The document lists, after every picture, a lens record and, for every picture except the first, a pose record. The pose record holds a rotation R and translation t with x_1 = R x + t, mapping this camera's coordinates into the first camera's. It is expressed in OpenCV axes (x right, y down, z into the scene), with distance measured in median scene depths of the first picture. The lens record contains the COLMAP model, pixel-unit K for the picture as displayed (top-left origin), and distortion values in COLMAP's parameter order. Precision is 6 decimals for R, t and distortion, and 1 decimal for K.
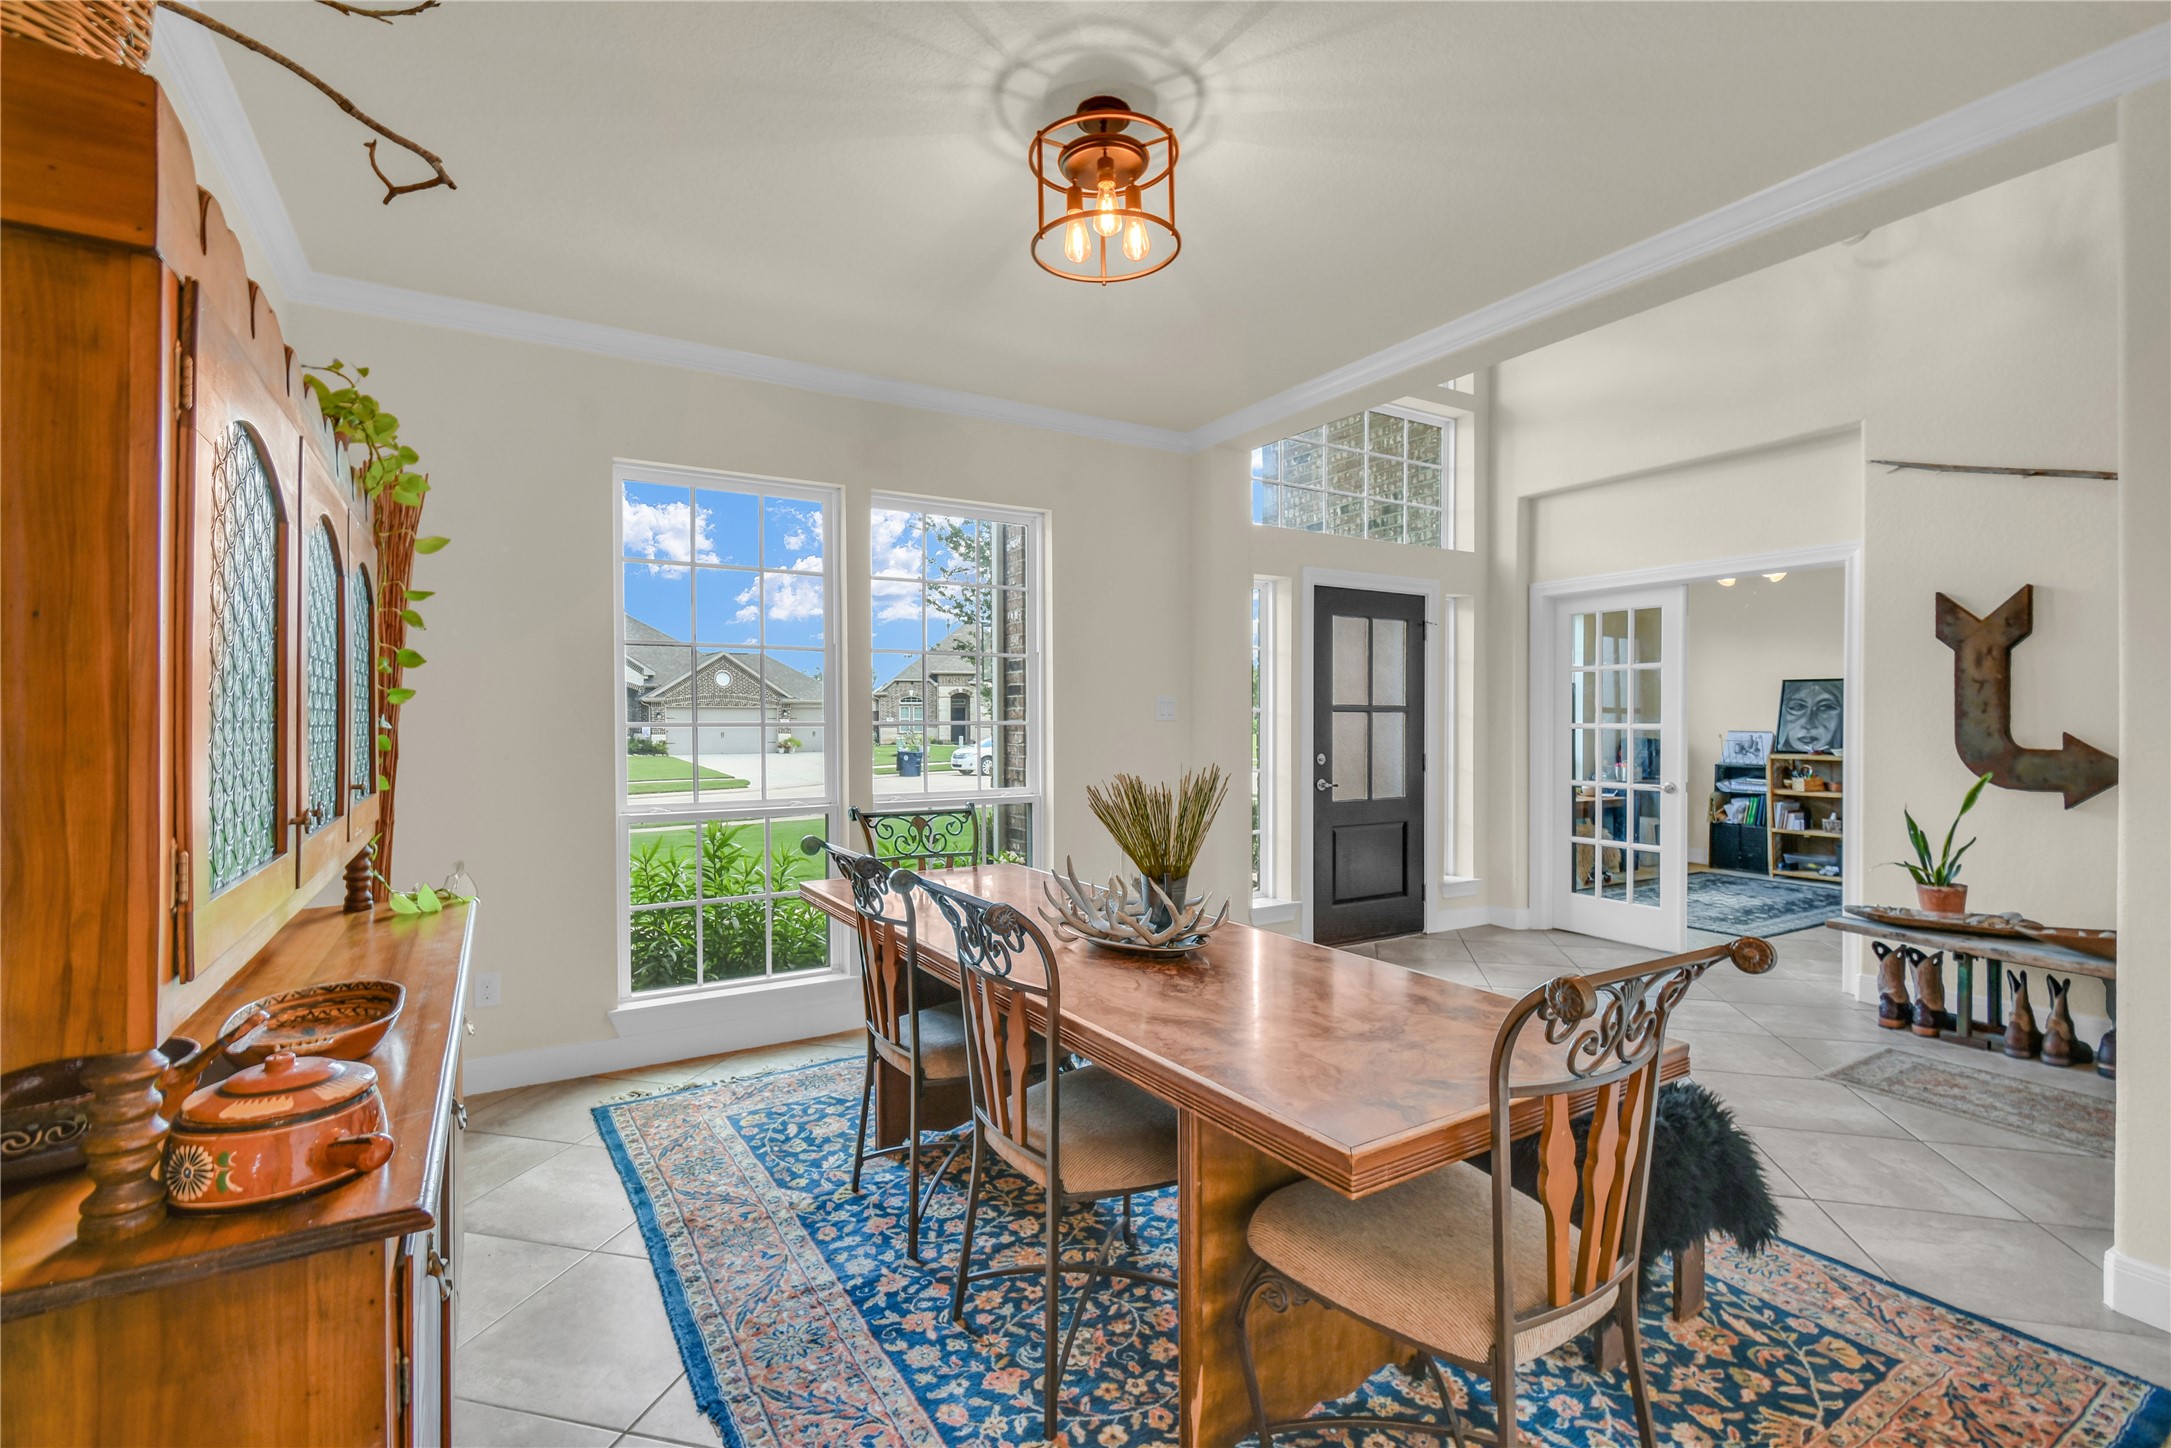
lens RADIAL K [[966.6, 0, 1086.5], [0, 966.6, 718.1], [0, 0, 1]] dist [0.010511, -0.000143]
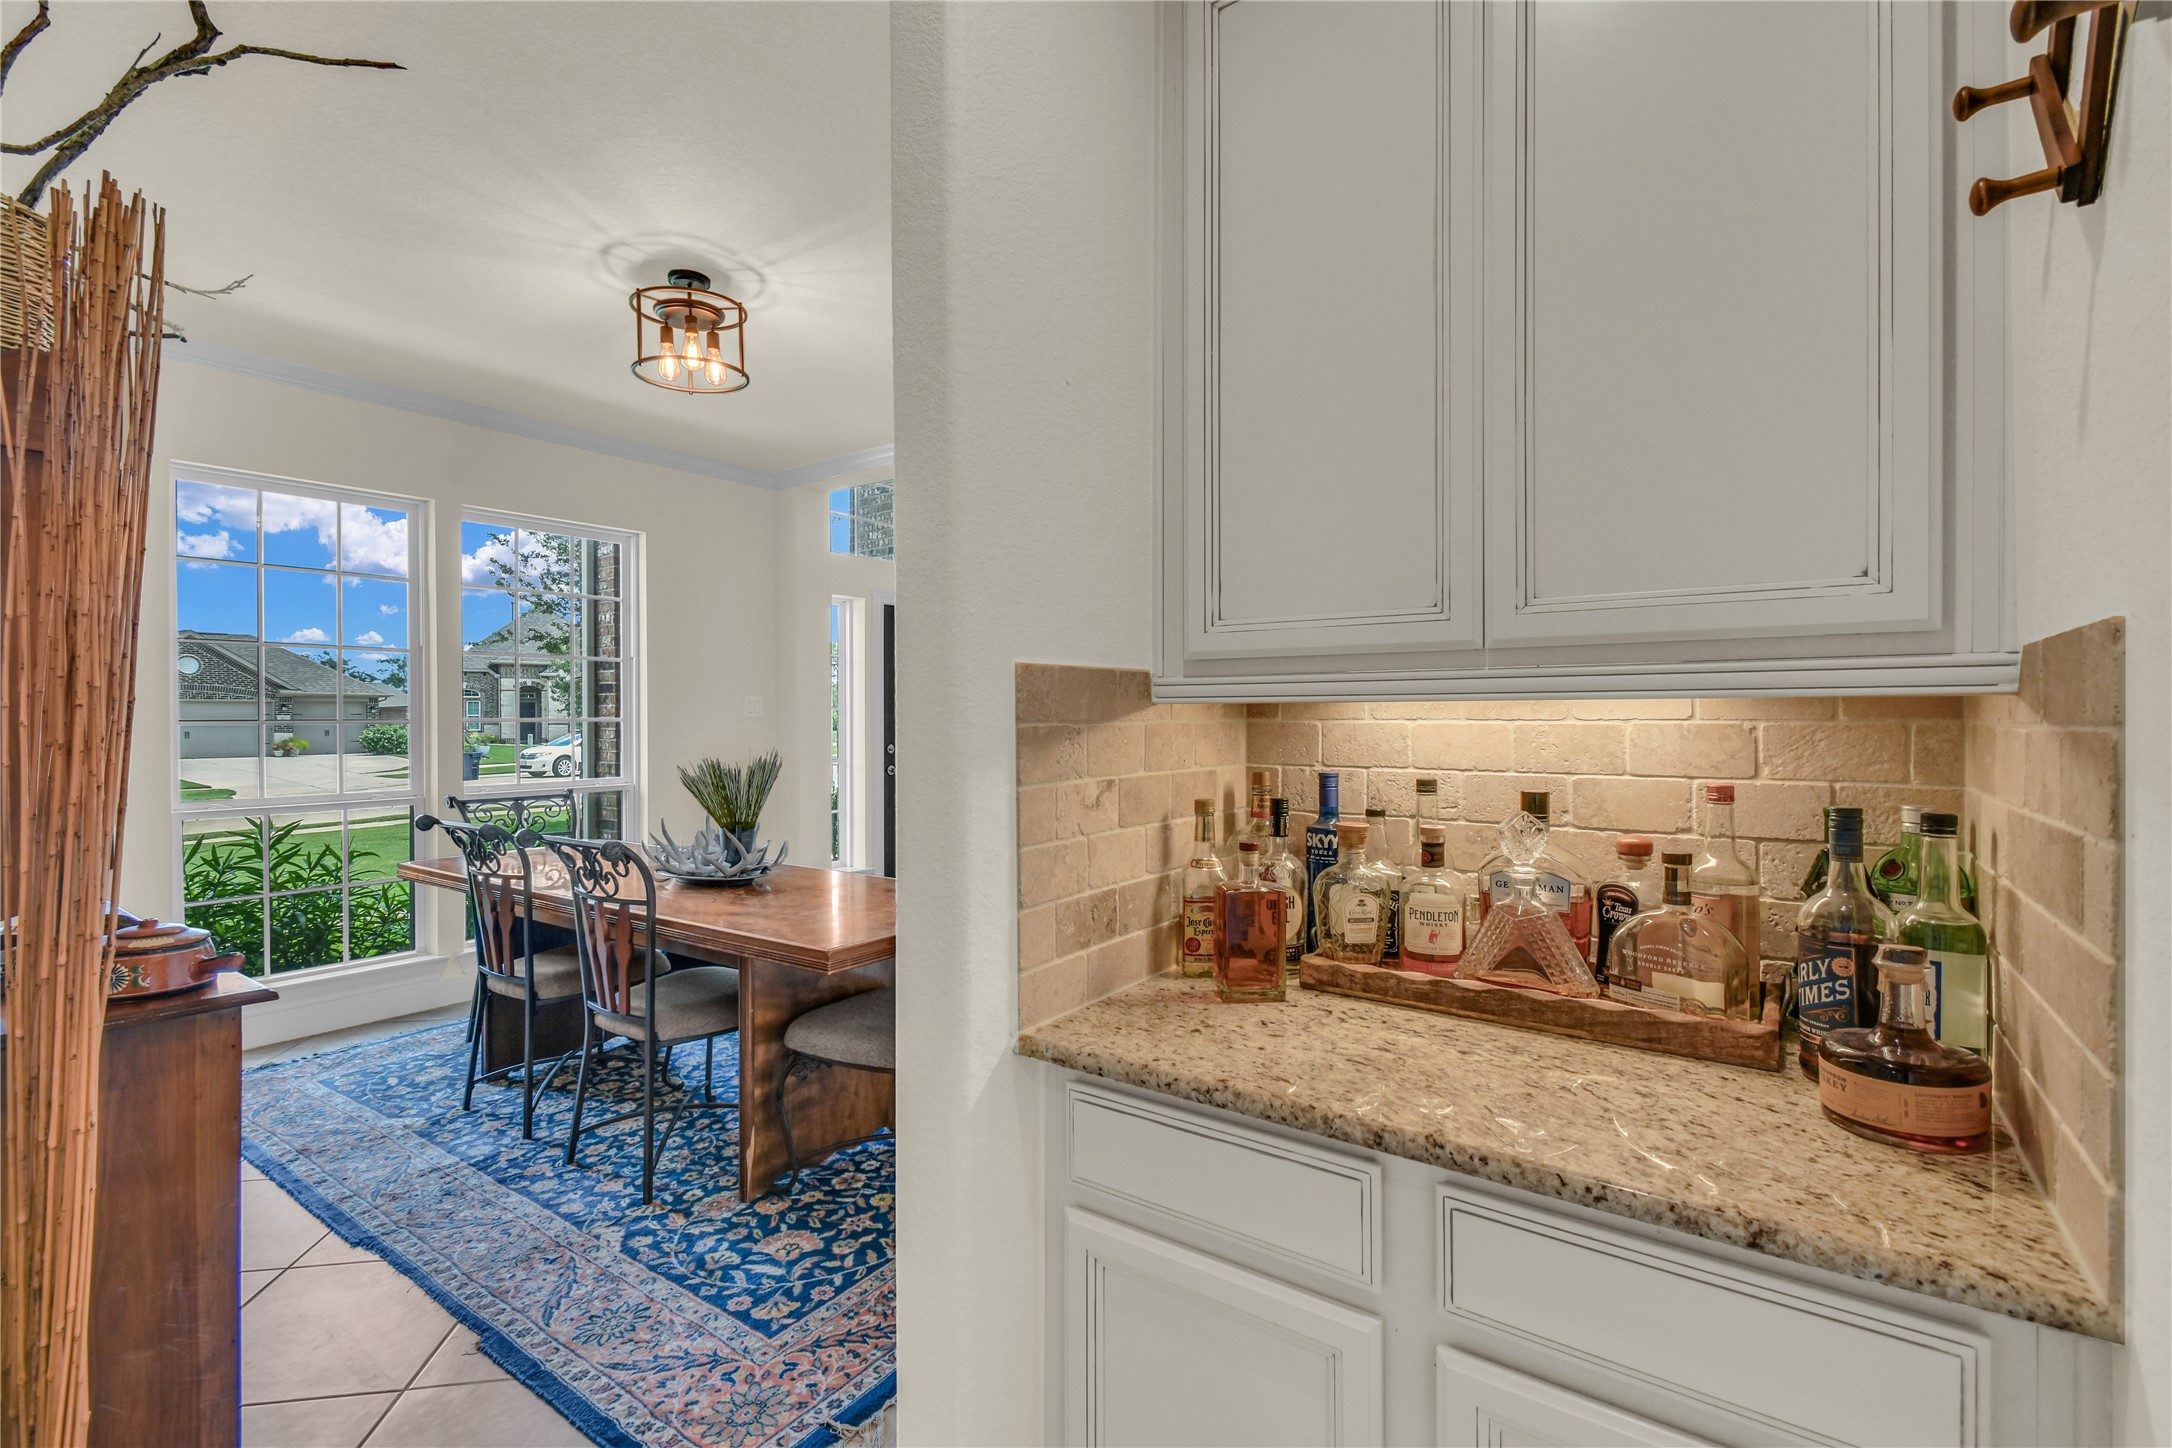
lens RADIAL K [[966.9, 0, 1085.8], [0, 966.9, 713.0], [0, 0, 1]] dist [0.017137, -0.008630]
pose [[0.923674, 0.000521, 0.383180, 0.008935], [-0.000156, 1.000000, -0.000986, -0.003160], [-0.383180, 0.000851, 0.923673, -0.496609]]
